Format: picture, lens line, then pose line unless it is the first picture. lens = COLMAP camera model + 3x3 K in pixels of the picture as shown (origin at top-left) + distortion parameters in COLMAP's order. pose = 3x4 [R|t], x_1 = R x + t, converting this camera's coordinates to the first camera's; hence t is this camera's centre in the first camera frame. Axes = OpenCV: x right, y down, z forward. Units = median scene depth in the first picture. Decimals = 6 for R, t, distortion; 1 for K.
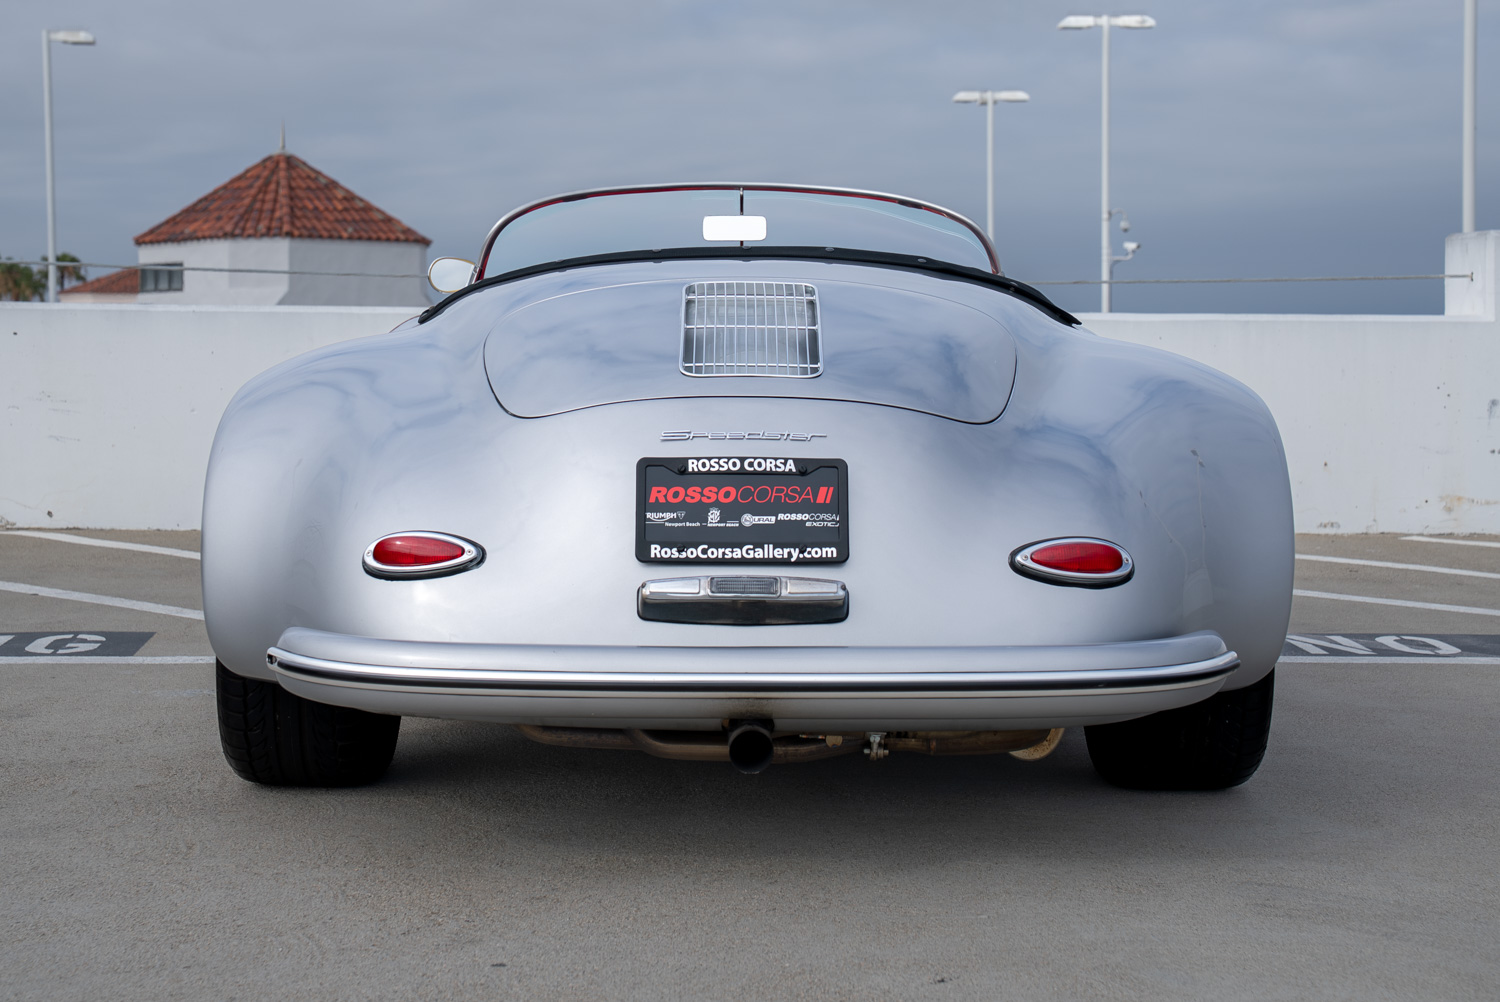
lens RADIAL K [[2558.6, 0, 739.1], [0, 2558.6, 420.2], [0, 0, 1]] dist [0.168317, 0.281779]
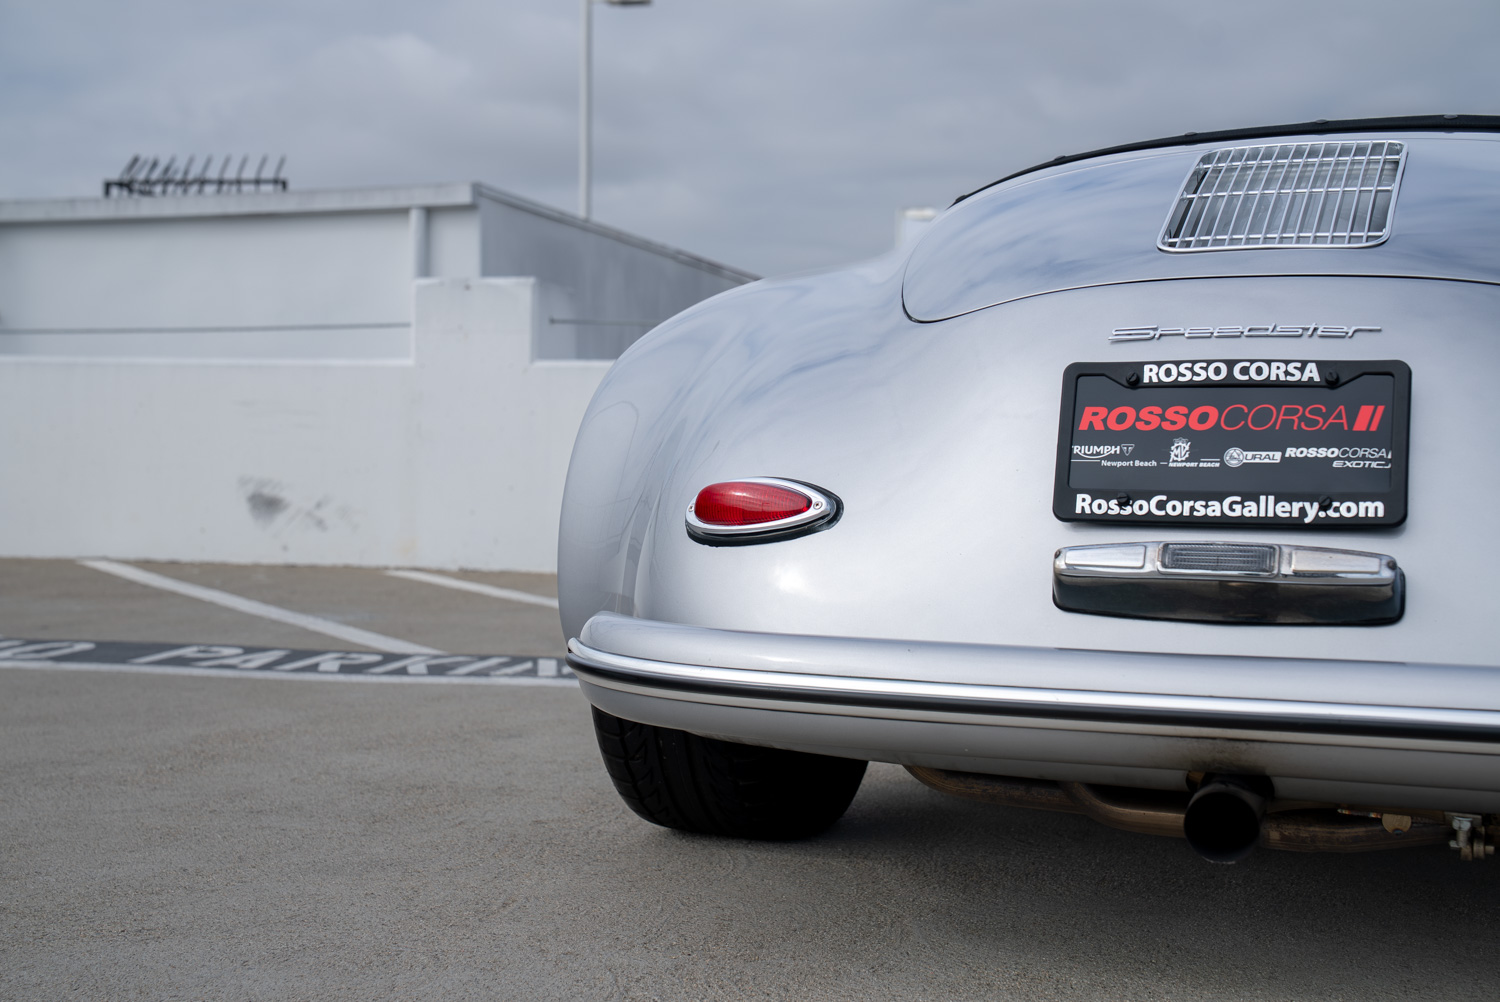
lens RADIAL K [[2126.3, 0, 750.3], [0, 2126.3, 497.1], [0, 0, 1]] dist [0.144290, 0.359118]
pose [[0.941960, 0.010820, -0.335550, 0.061417], [-0.017918, 0.999676, -0.018065, 0.054636], [0.335246, 0.023028, 0.941849, 0.422001]]
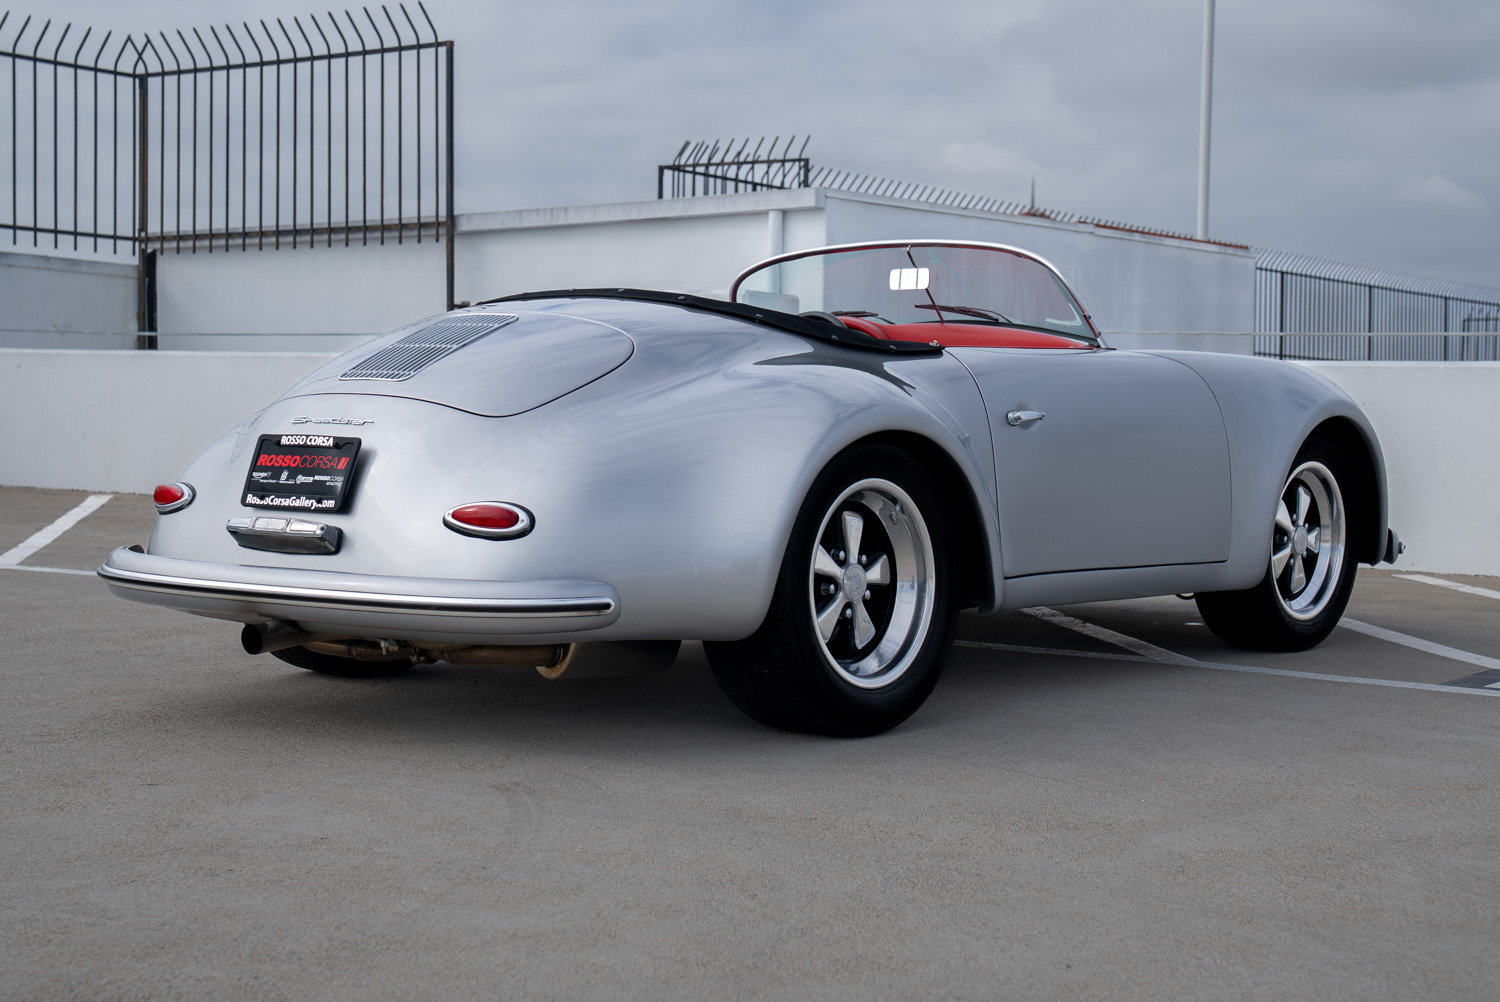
lens RADIAL K [[2432.1, 0, 755.7], [0, 2432.1, 456.1], [0, 0, 1]] dist [0.180410, 0.087225]
pose [[0.769679, 0.021948, -0.638053, 0.950239], [-0.032863, 0.999446, -0.005263, 0.022812], [0.637584, 0.025019, 0.769974, 0.115570]]
